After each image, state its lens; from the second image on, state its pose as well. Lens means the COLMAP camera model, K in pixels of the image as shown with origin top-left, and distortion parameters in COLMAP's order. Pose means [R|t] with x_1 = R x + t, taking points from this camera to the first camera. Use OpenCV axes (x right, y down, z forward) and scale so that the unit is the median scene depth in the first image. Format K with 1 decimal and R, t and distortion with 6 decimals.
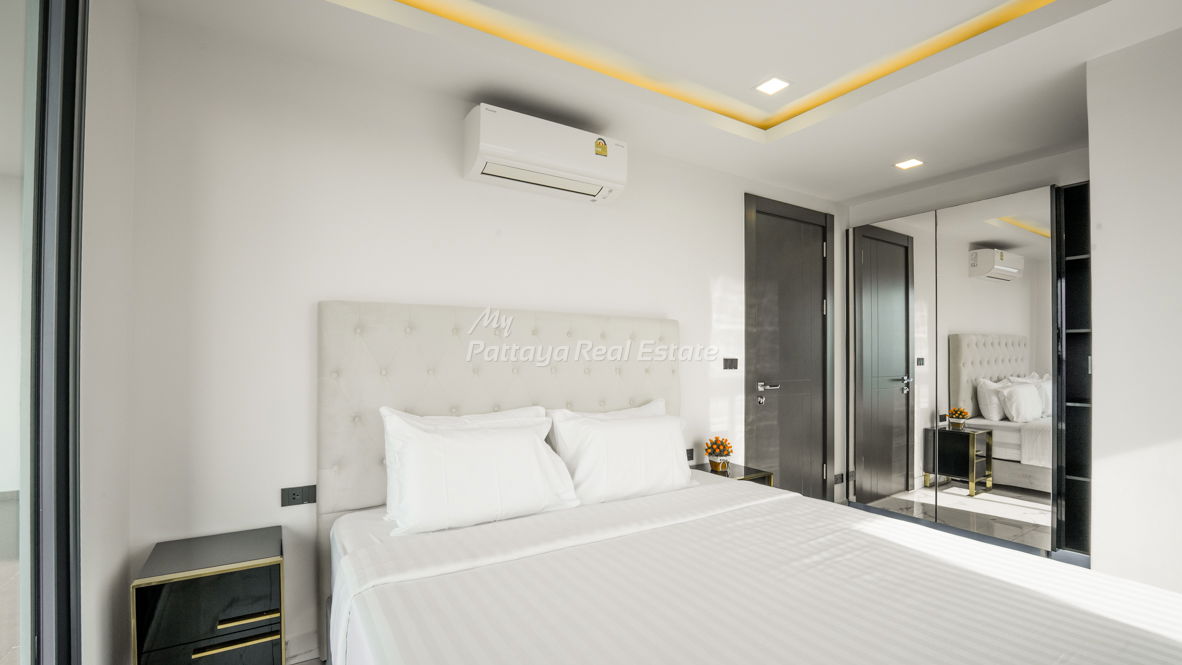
lens RADIAL K [[491.3, 0, 587.1], [0, 491.3, 334.9], [0, 0, 1]] dist [-0.022258, -0.000289]
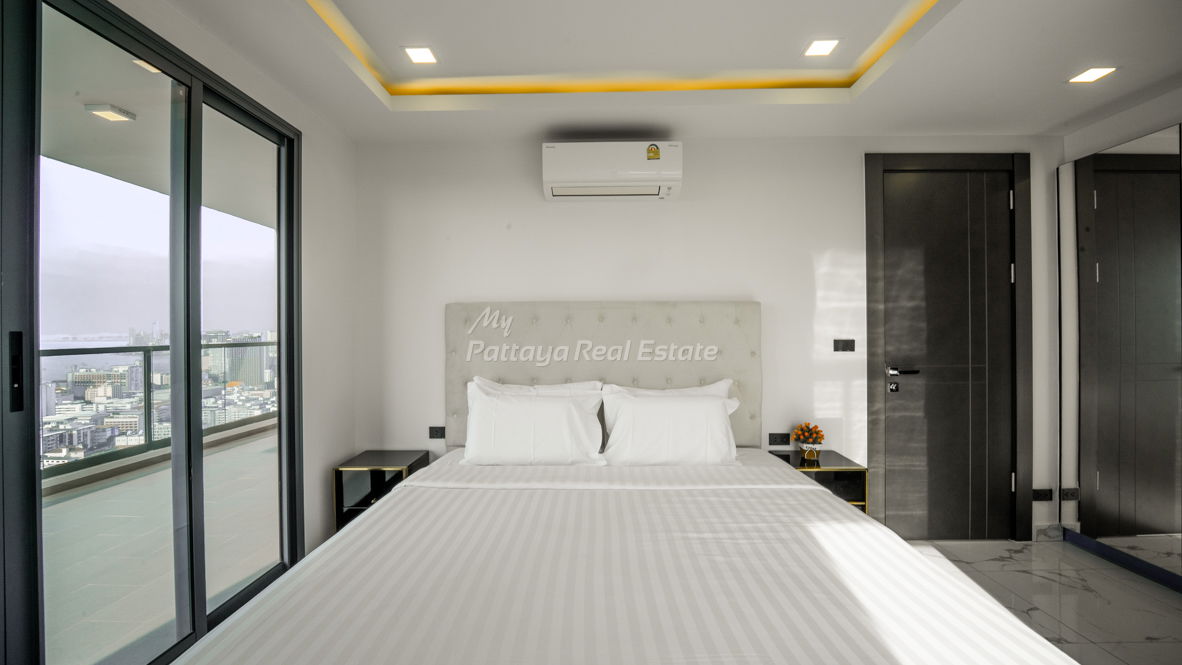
lens RADIAL K [[480.1, 0, 592.7], [0, 480.1, 309.1], [0, 0, 1]] dist [-0.025774, -0.000278]
pose [[0.844961, -0.034155, -0.533737, 0.423706], [0.031268, 0.999407, -0.014453, -0.011611], [0.533914, -0.004477, 0.845527, 0.000297]]
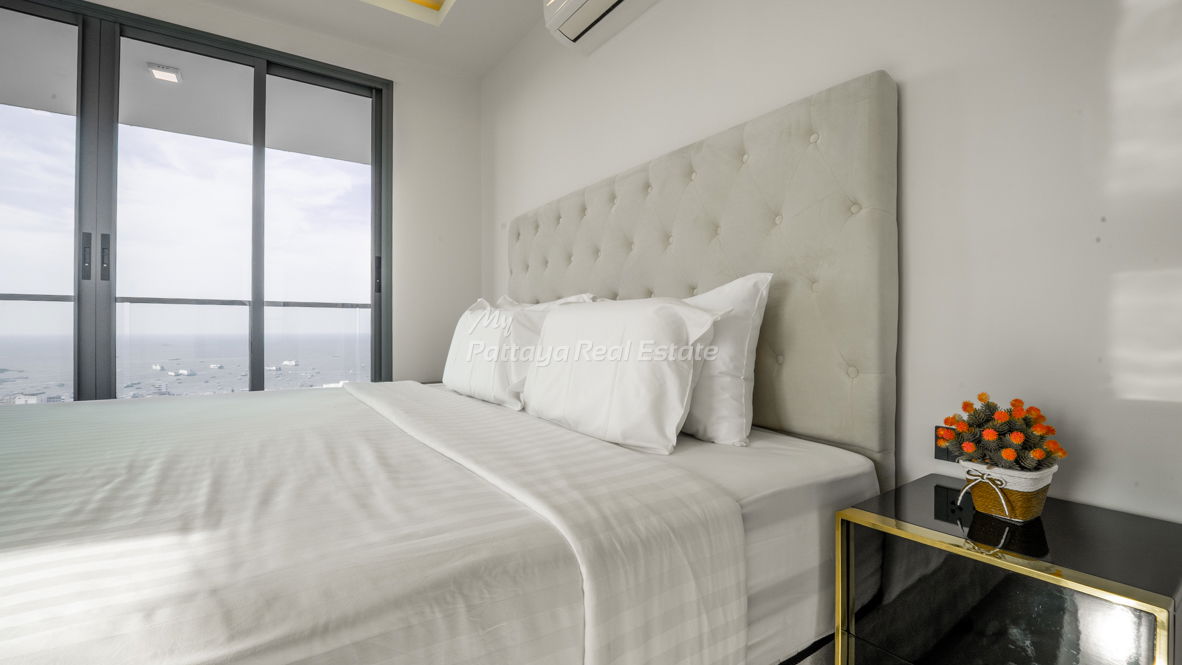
lens RADIAL K [[491.3, 0, 587.1], [0, 491.3, 334.9], [0, 0, 1]] dist [-0.022258, -0.000289]
pose [[0.050556, 0.000210, -0.998721, 0.534478], [0.036674, 0.999325, 0.002066, 0.163082], [0.998048, -0.036731, 0.050514, 0.753417]]
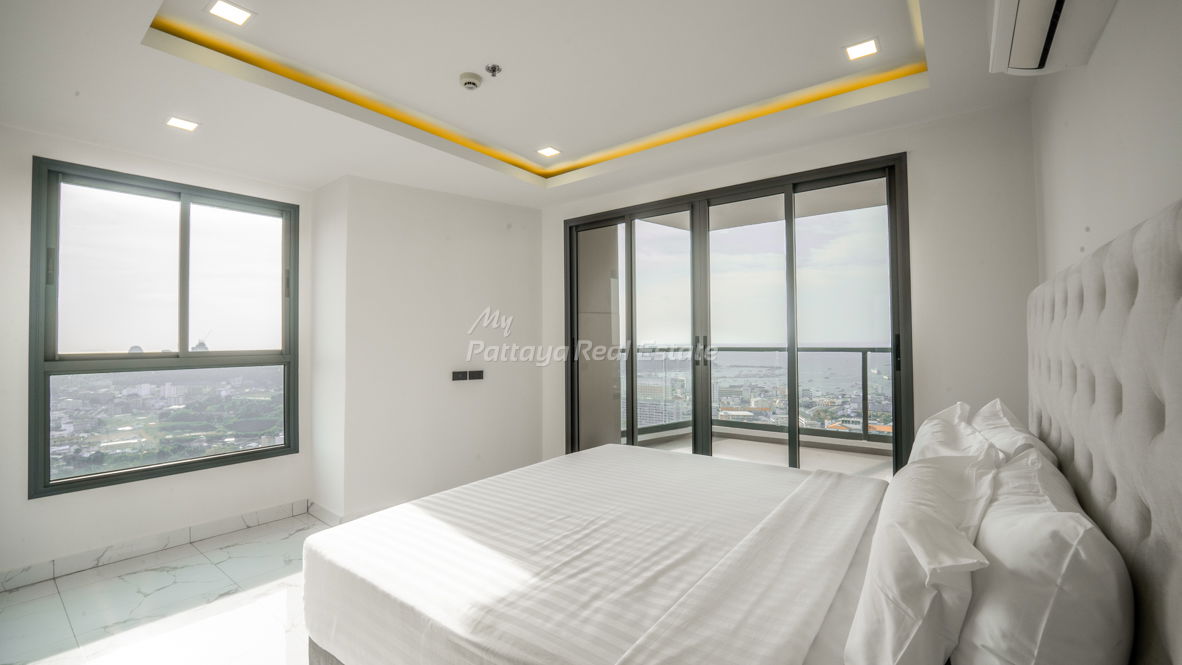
lens RADIAL K [[491.3, 0, 587.1], [0, 491.3, 334.9], [0, 0, 1]] dist [-0.022258, -0.000289]
pose [[-0.930227, -0.010299, -0.366840, 0.449166], [0.012200, 0.998186, -0.058962, 0.041638], [0.366782, -0.059324, -0.928414, 1.049500]]
